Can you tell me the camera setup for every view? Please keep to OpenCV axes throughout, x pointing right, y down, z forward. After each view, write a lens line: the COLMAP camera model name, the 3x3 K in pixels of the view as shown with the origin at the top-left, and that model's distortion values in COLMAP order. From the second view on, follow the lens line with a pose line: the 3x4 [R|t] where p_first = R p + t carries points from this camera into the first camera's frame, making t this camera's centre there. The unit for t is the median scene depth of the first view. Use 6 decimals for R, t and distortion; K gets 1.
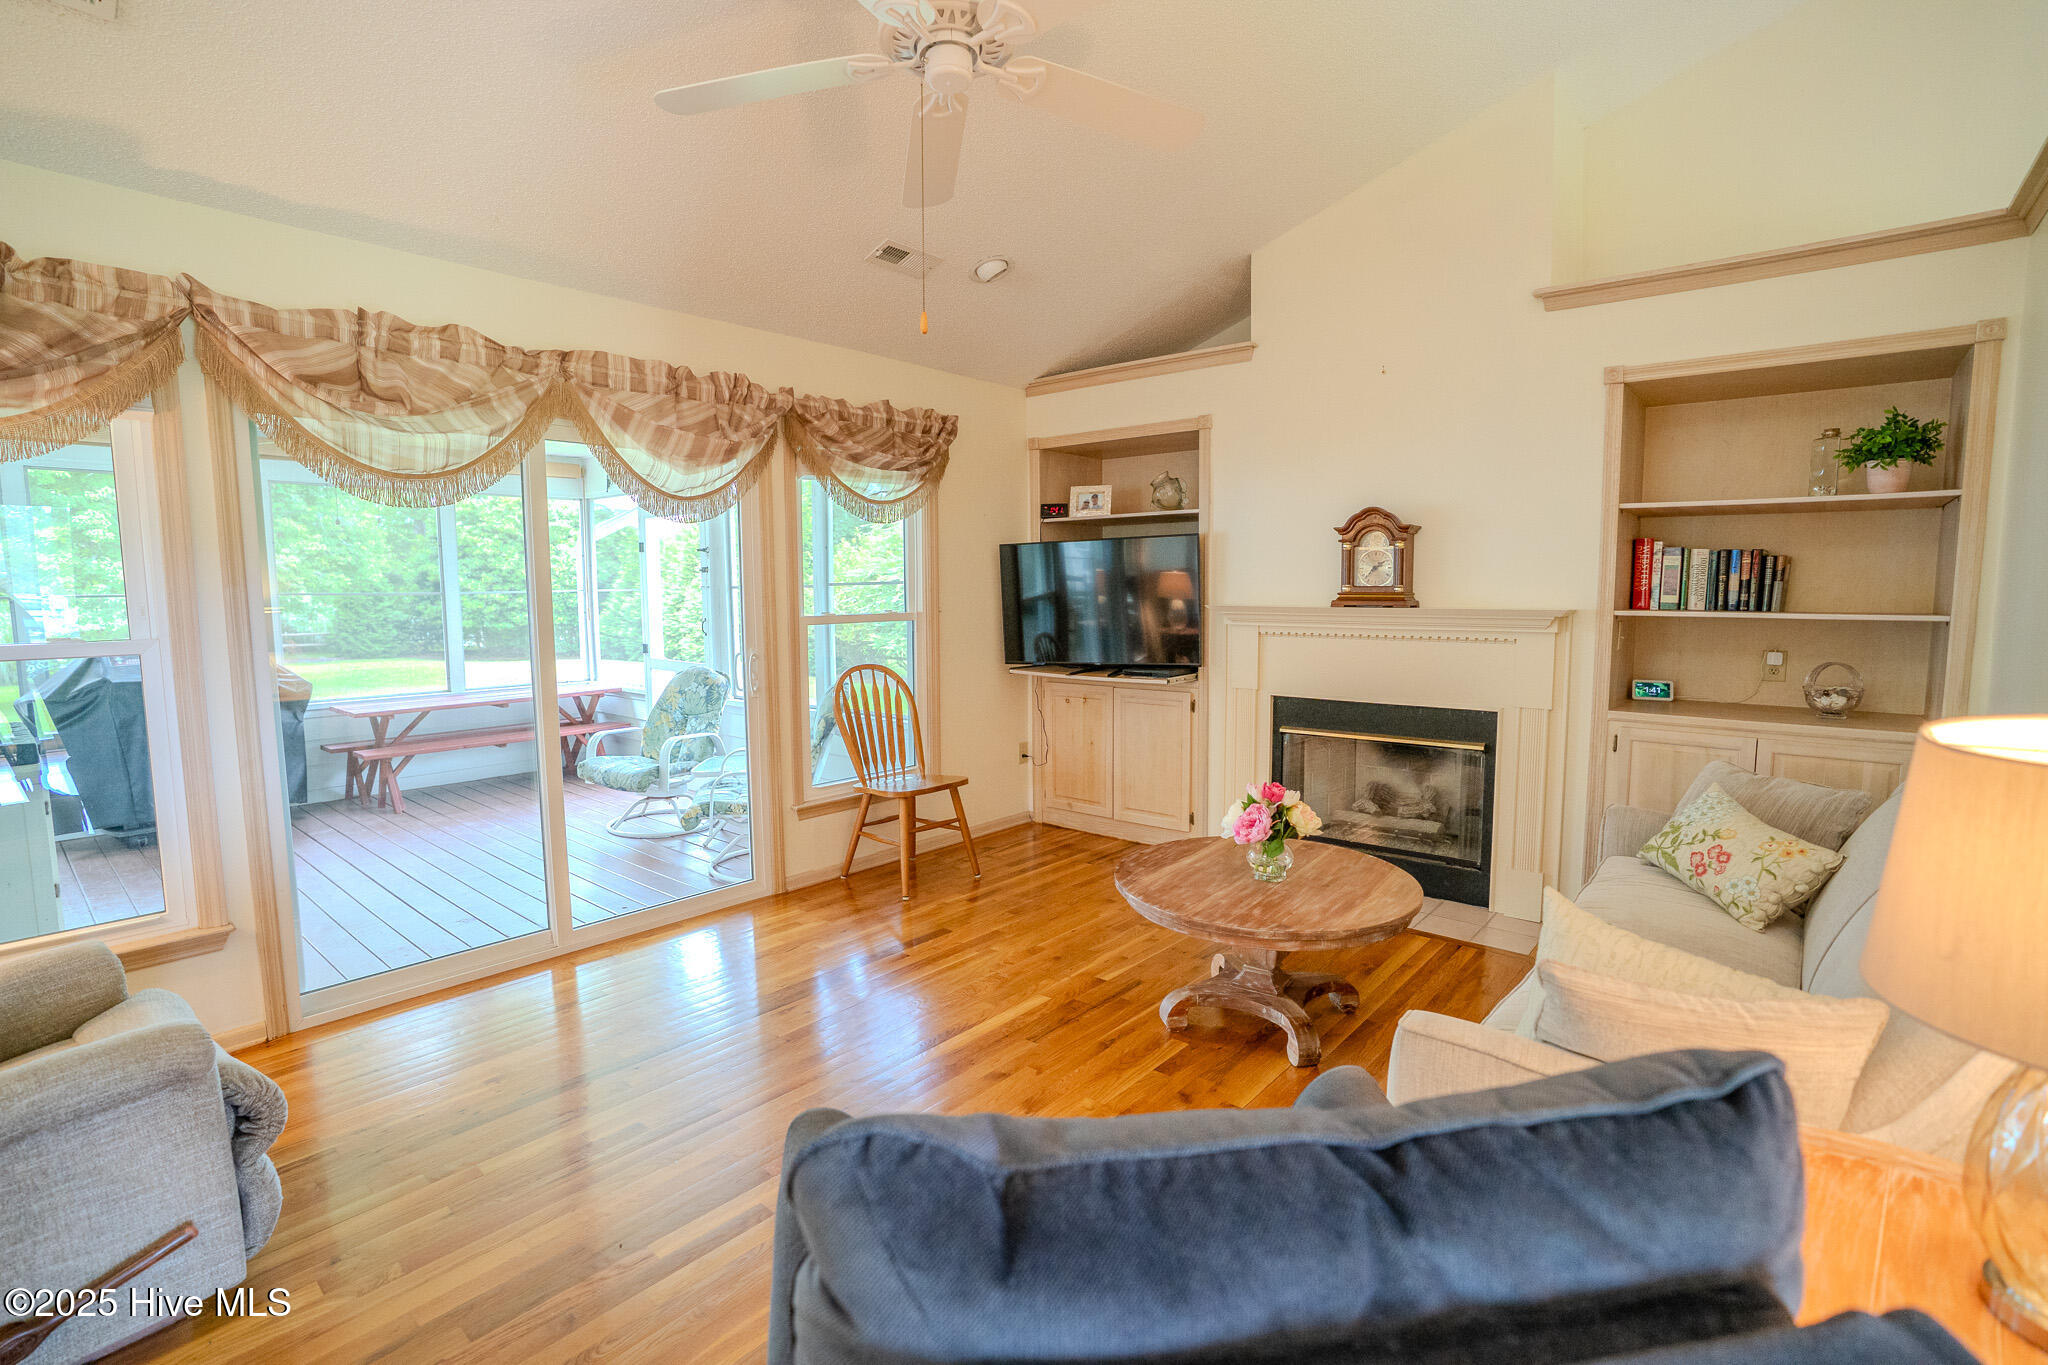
lens RADIAL K [[955.5, 0, 1031.0], [0, 955.5, 688.7], [0, 0, 1]] dist [-0.057123, 0.017859]
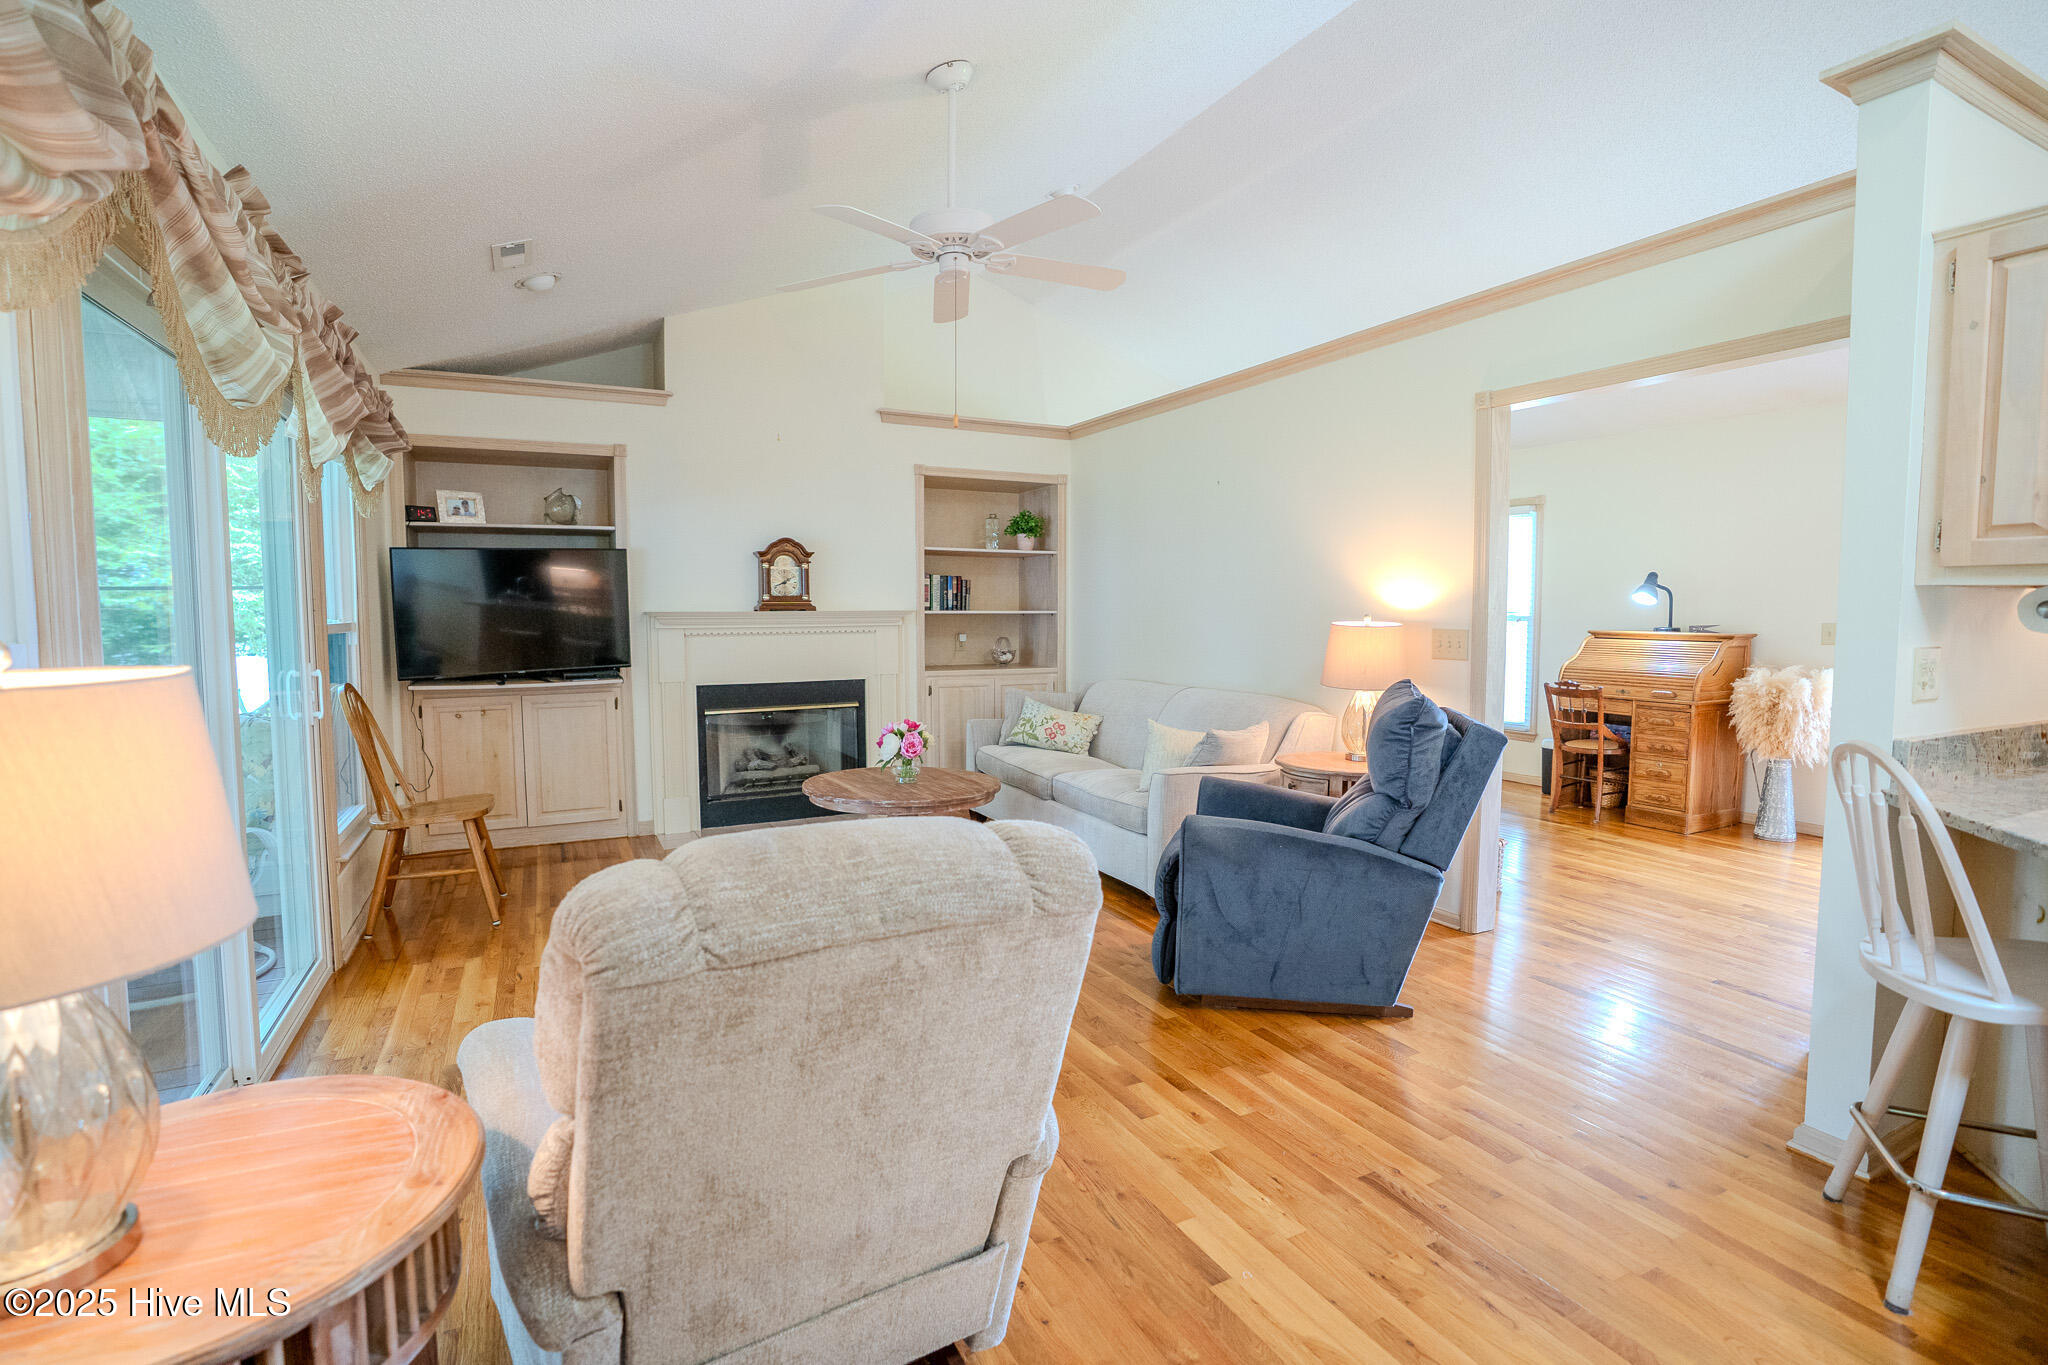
lens RADIAL K [[955.5, 0, 1034.4], [0, 955.5, 684.6], [0, 0, 1]] dist [-0.057123, 0.017859]
pose [[0.393770, -0.069696, 0.916563, -0.753566], [0.097463, 0.994666, 0.033763, 0.007974], [-0.914028, 0.076036, 0.398462, 0.136412]]
